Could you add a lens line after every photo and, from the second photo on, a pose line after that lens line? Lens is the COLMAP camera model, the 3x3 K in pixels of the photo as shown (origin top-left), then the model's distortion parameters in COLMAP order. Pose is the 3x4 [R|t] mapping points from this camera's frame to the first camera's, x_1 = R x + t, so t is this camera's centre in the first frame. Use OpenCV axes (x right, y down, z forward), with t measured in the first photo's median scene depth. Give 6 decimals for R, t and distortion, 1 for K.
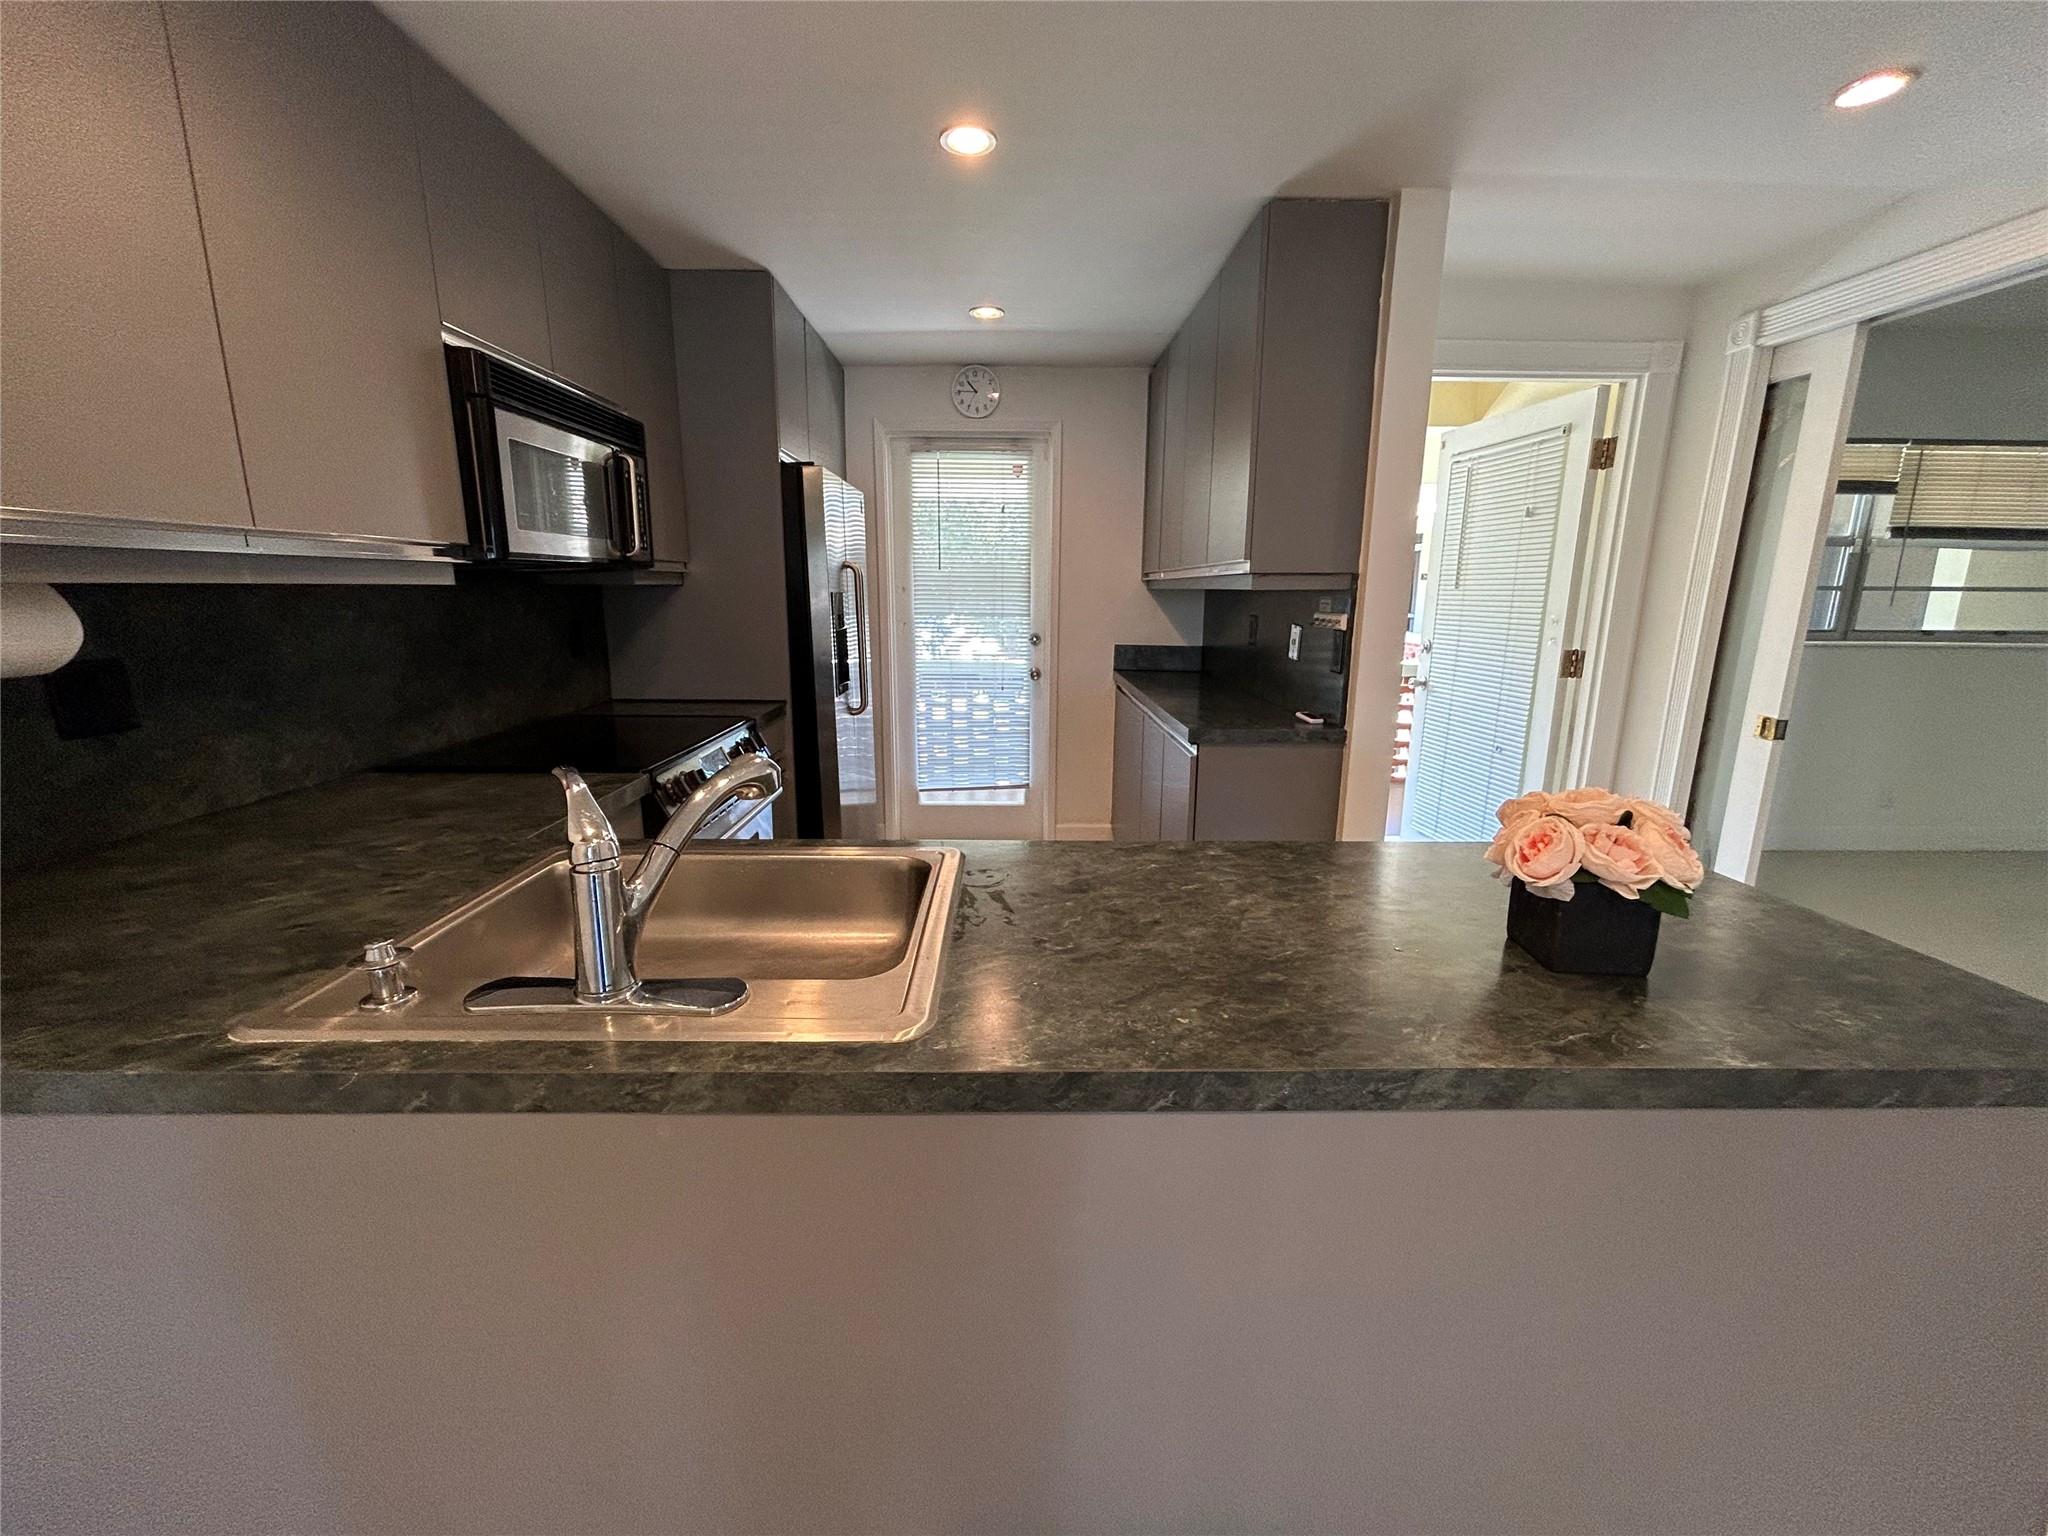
lens RADIAL K [[828.2, 0, 1023.1], [0, 828.2, 764.6], [0, 0, 1]] dist [-0.003667, 0.001062]
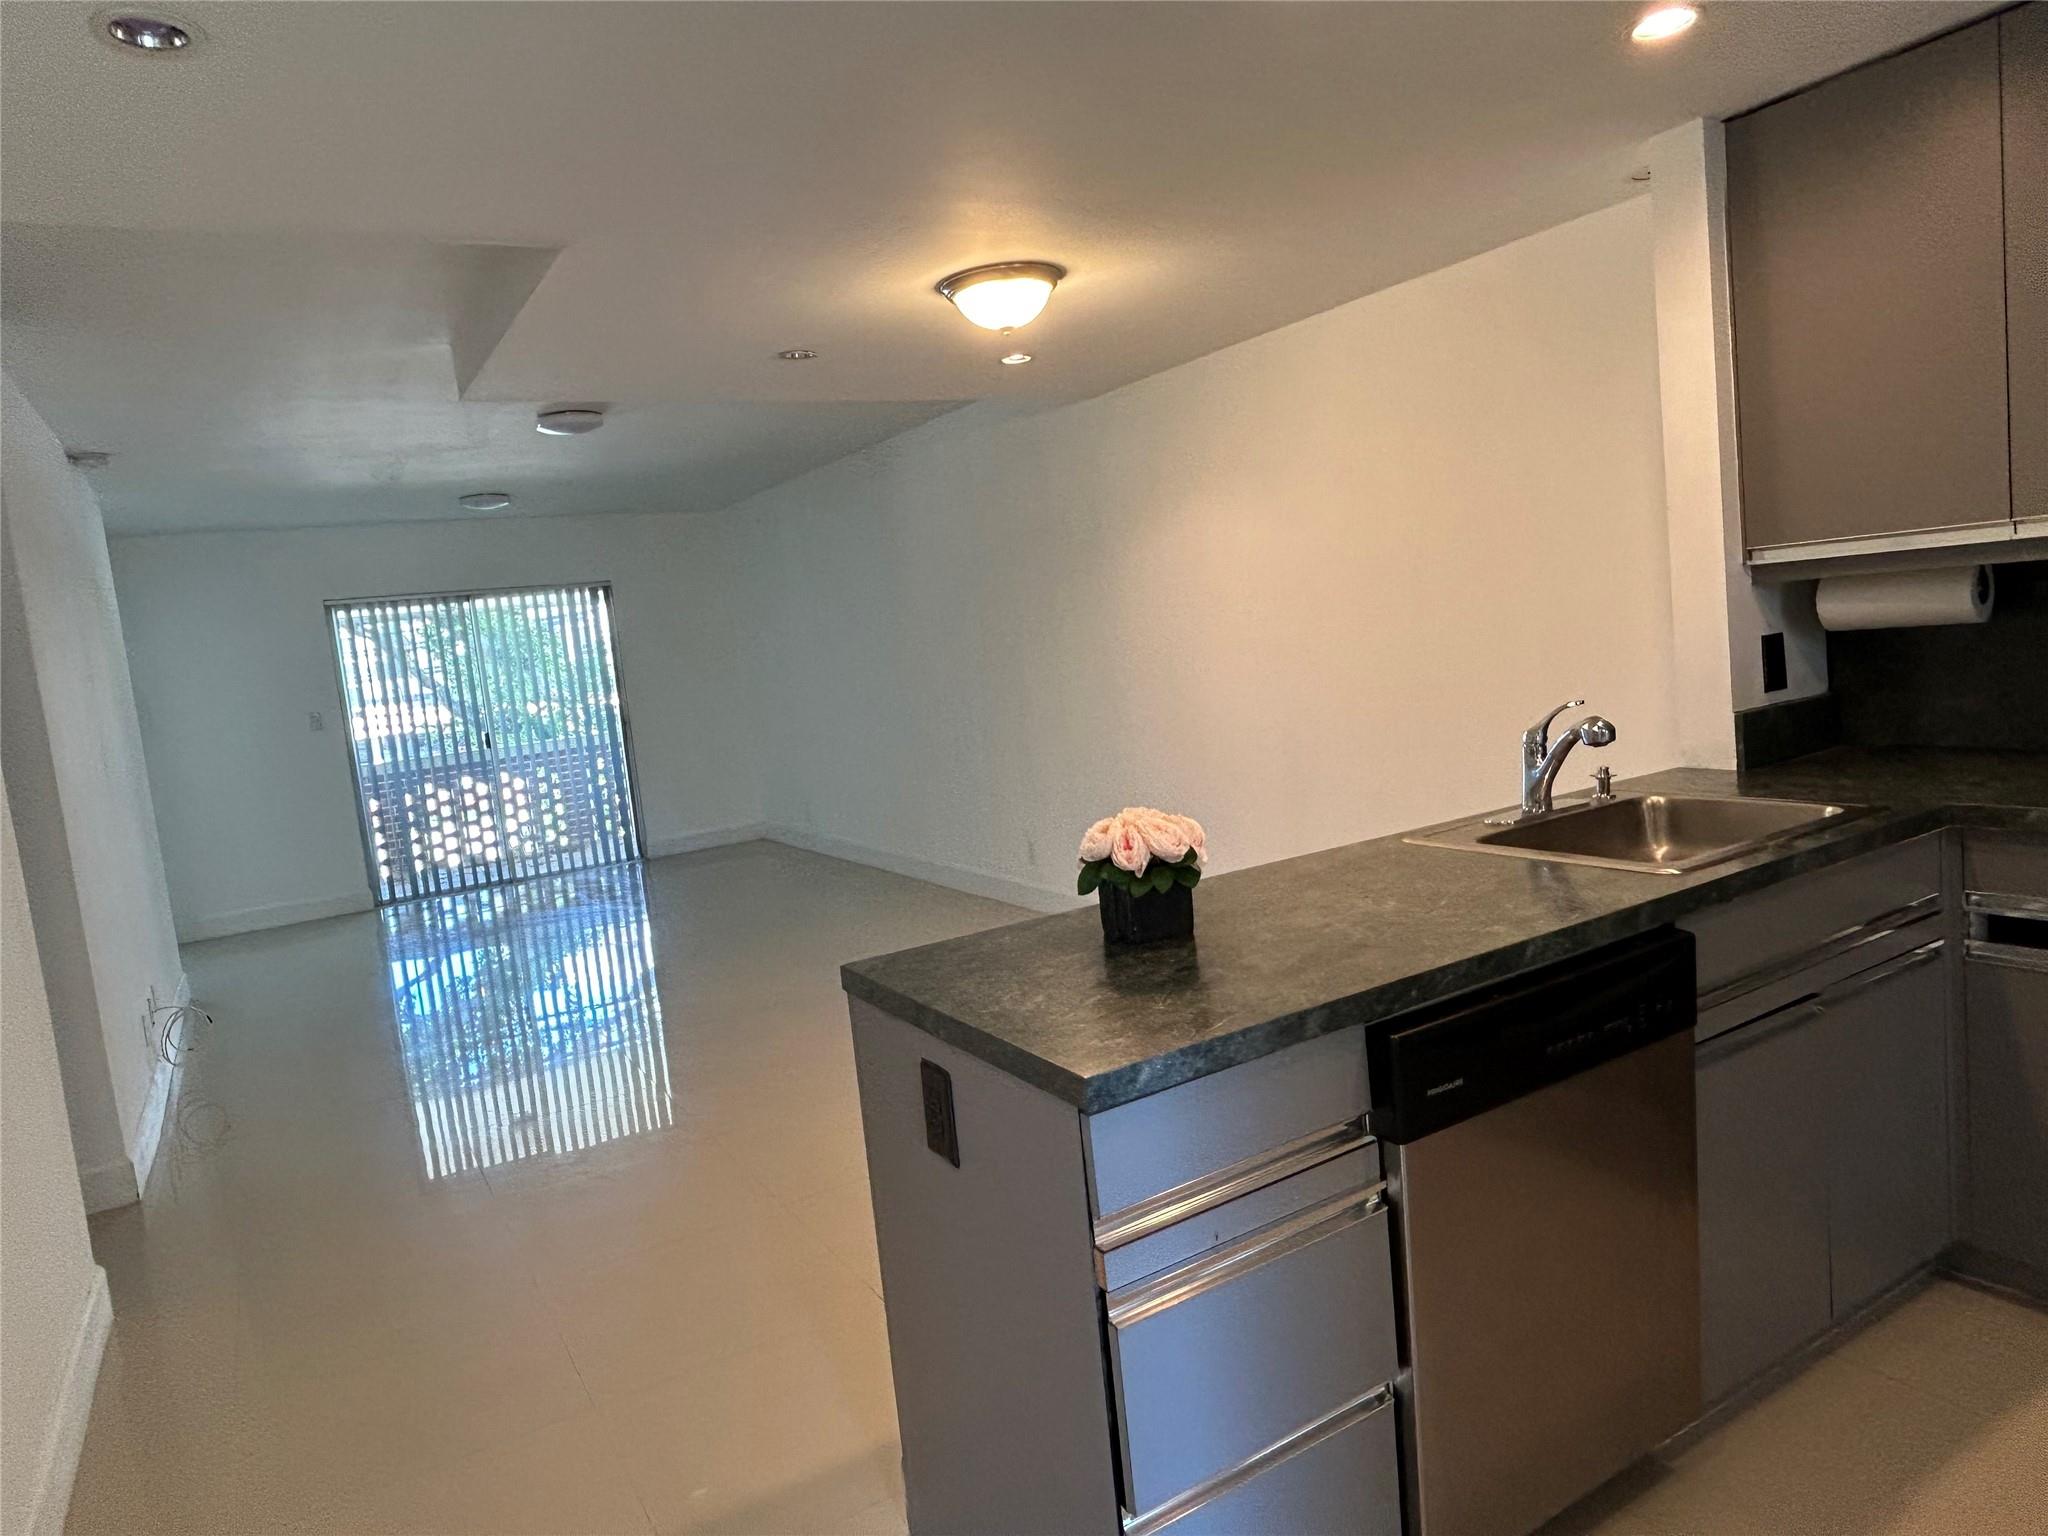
lens RADIAL K [[1291.7, 0, 1017.4], [0, 1291.7, 765.1], [0, 0, 1]] dist [-0.004080, -0.003071]
pose [[-0.864897, 0.136796, -0.482949, 0.632638], [-0.005425, 0.959544, 0.281507, -0.214144], [0.501920, 0.246095, -0.829165, 0.889093]]
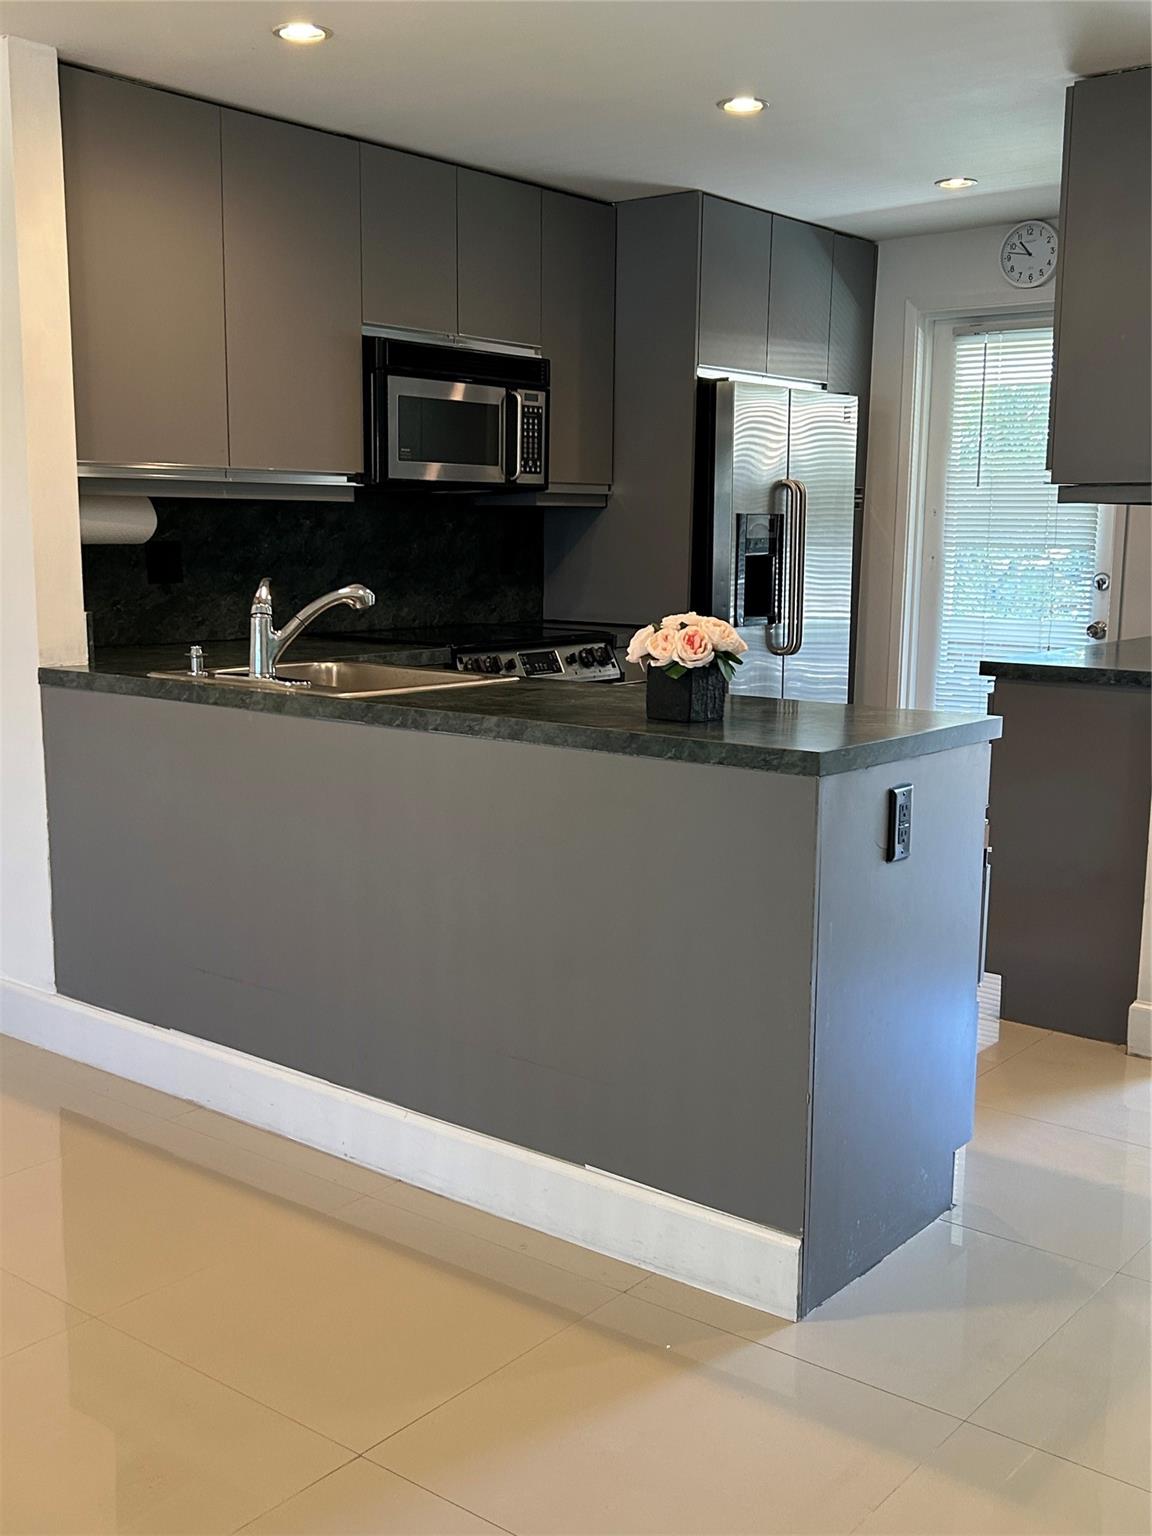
lens RADIAL K [[1592.0, 0, 555.8], [0, 1592.0, 775.1], [0, 0, 1]] dist [0.127916, -0.315042]
pose [[0.767614, 0.100358, -0.633007, 0.848516], [-0.137330, 0.990480, -0.009501, 0.139871], [0.626027, 0.094224, 0.774088, -0.535480]]
